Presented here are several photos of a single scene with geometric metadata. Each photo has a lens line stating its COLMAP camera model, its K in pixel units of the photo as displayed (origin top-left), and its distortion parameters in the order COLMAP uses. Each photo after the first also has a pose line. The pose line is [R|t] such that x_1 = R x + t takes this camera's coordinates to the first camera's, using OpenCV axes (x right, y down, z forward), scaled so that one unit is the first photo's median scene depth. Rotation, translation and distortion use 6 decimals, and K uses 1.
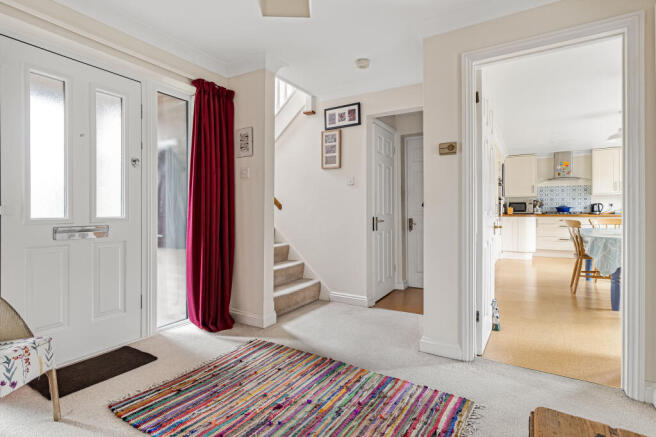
lens RADIAL K [[311.9, 0, 332.6], [0, 311.9, 208.8], [0, 0, 1]] dist [-0.000839, 0.000018]
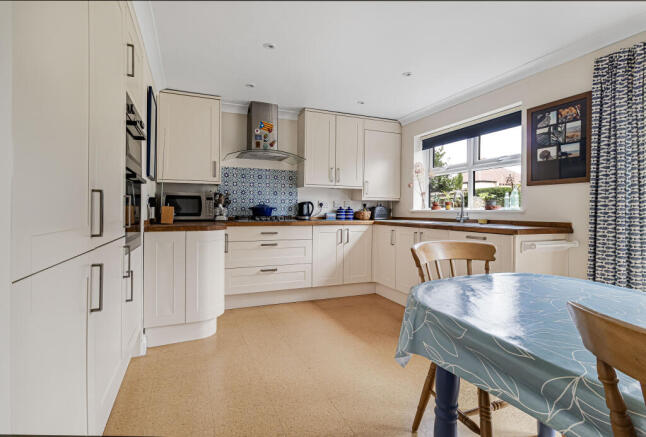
lens RADIAL K [[314.2, 0, 322.3], [0, 314.2, 210.8], [0, 0, 1]] dist [-0.012356, 0.000065]
pose [[0.566971, 0.001962, 0.823735, 0.354920], [-0.011421, 0.999920, 0.005479, -0.003138], [-0.823659, -0.012514, 0.566948, 0.614237]]
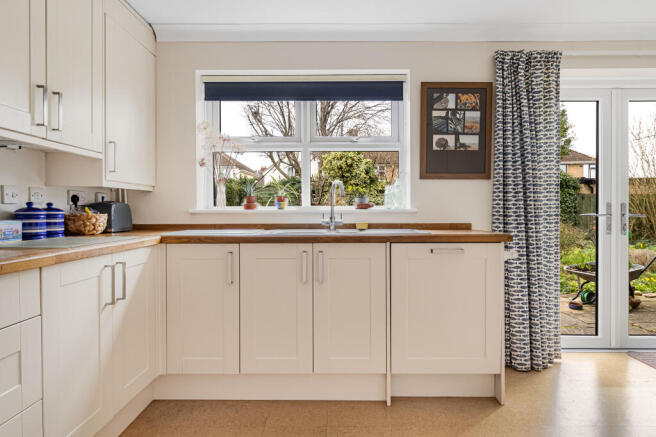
lens RADIAL K [[387.4, 0, 330.2], [0, 387.4, 211.9], [0, 0, 1]] dist [-0.000490, 0.000773]
pose [[-0.538077, -0.004140, 0.842885, 0.548014], [-0.004176, 0.999989, 0.002245, -0.002885], [-0.842885, -0.002312, -0.538088, 0.911092]]
